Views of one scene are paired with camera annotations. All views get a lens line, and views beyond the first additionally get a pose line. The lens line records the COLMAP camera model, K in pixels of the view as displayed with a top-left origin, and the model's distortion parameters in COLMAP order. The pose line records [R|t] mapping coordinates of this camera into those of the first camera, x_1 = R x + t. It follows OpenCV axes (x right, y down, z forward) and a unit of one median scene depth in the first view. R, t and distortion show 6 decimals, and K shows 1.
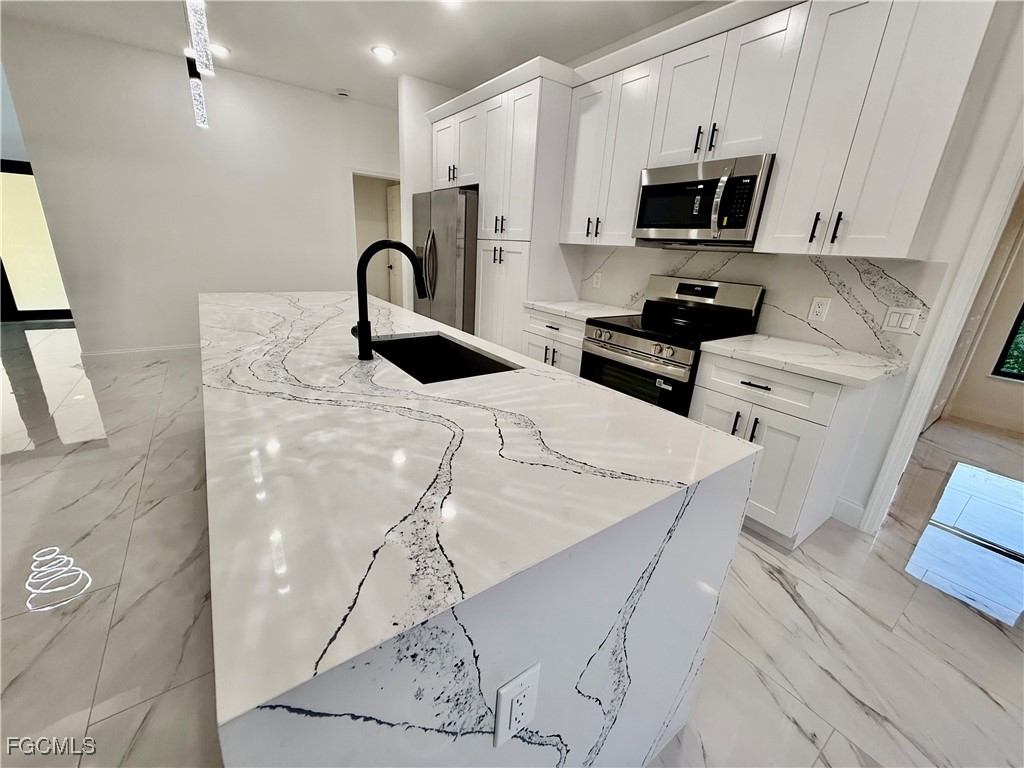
lens RADIAL K [[407.9, 0, 509.7], [0, 407.9, 384.2], [0, 0, 1]] dist [-0.000208, 0.000260]
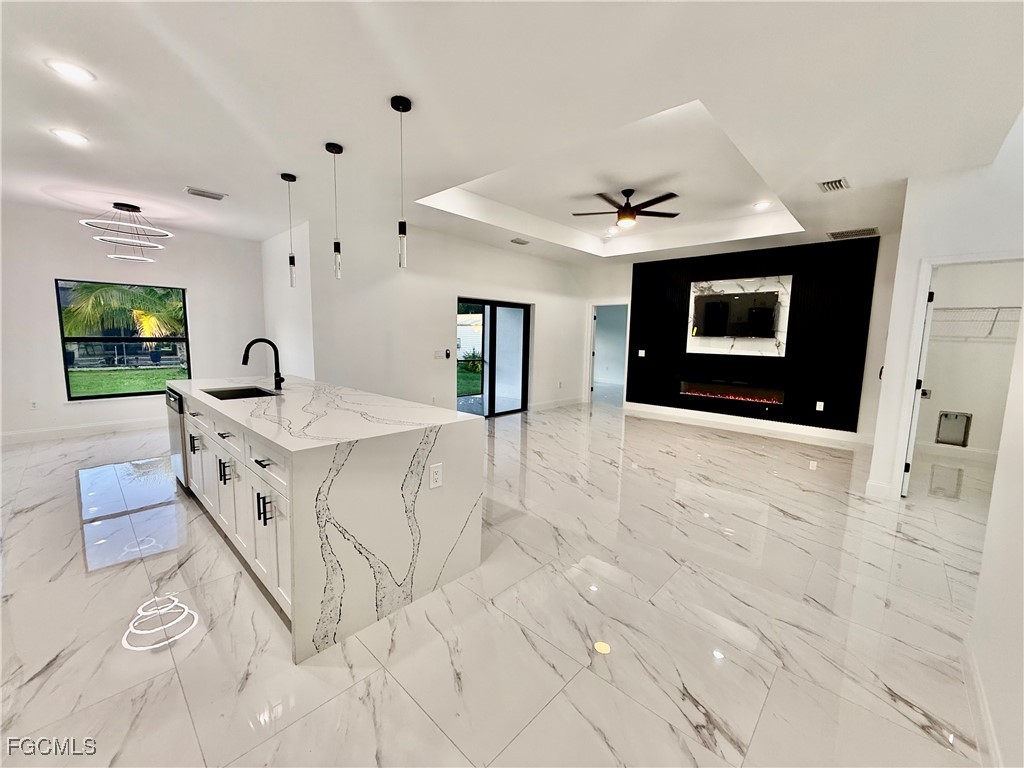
lens RADIAL K [[407.9, 0, 509.7], [0, 407.9, 384.1], [0, 0, 1]] dist [-0.000208, 0.000260]
pose [[-0.977539, -0.053701, -0.203797, -0.747930], [-0.135900, 0.899714, 0.414785, -0.782214], [0.161085, 0.433164, -0.886803, 2.087670]]
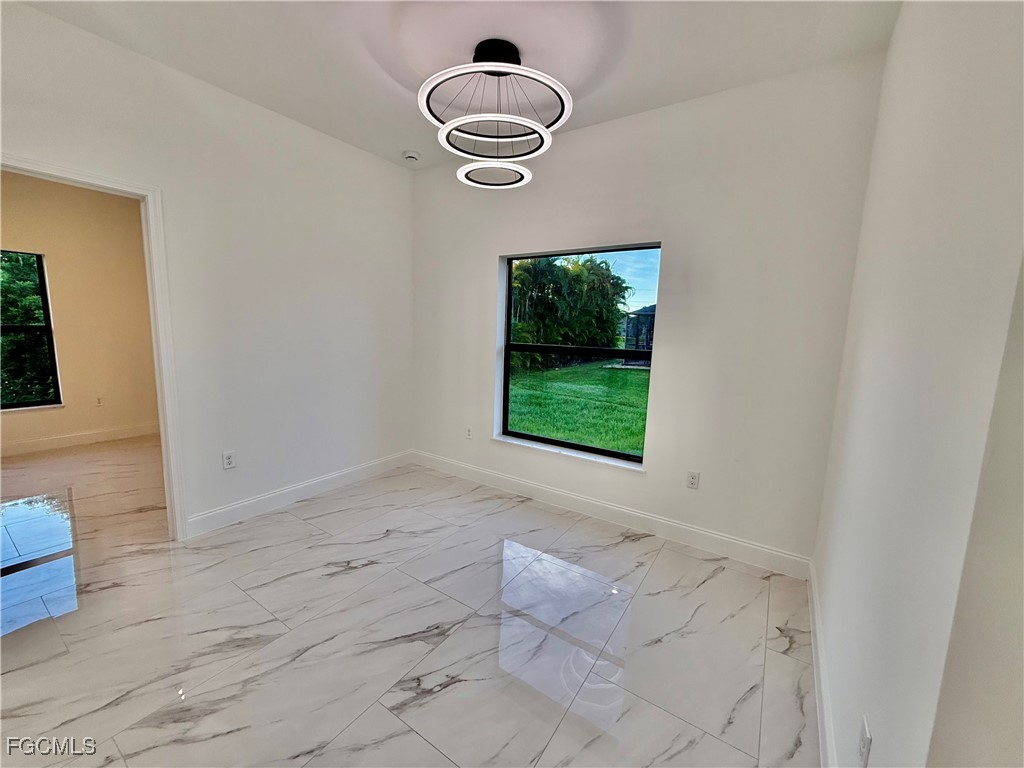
lens RADIAL K [[407.9, 0, 510.5], [0, 407.9, 381.3], [0, 0, 1]] dist [-0.000208, 0.000260]
pose [[-0.350673, -0.194354, 0.916109, -0.219398], [0.251839, 0.922623, 0.292137, -0.050232], [-0.902001, 0.333157, -0.274593, 0.007567]]
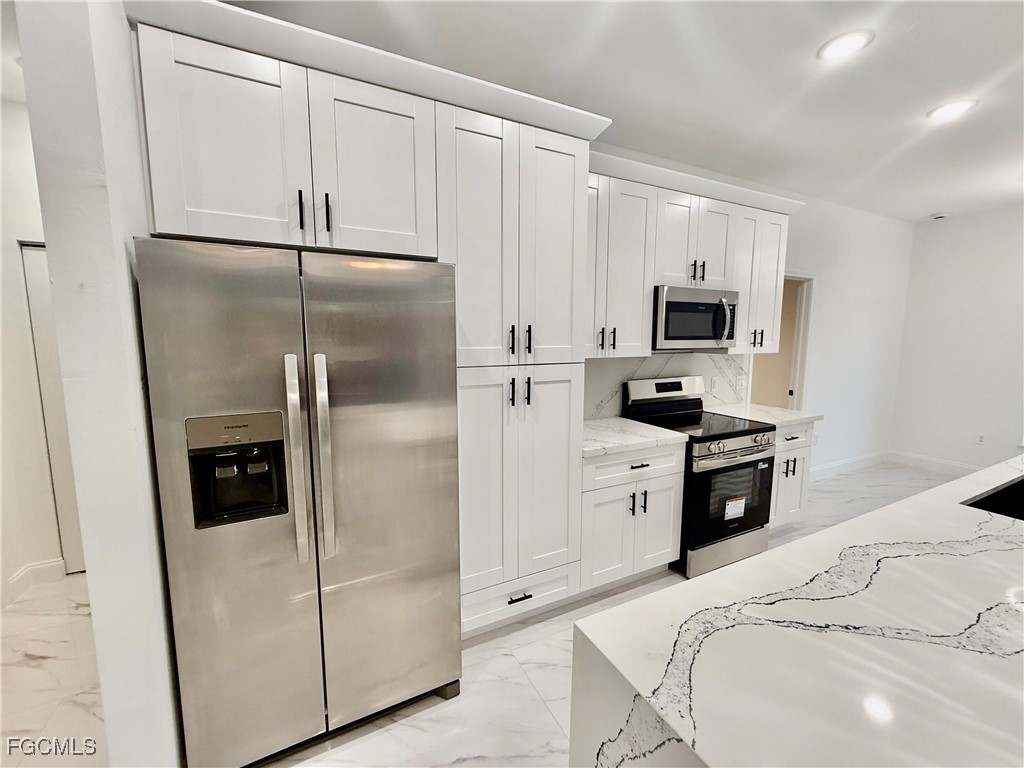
lens RADIAL K [[407.9, 0, 510.1], [0, 407.9, 383.8], [0, 0, 1]] dist [-0.000208, 0.000260]
pose [[0.159993, -0.171640, 0.972081, -0.861926], [0.324490, 0.939184, 0.112425, -0.595116], [-0.932260, 0.297443, 0.205958, 1.357944]]
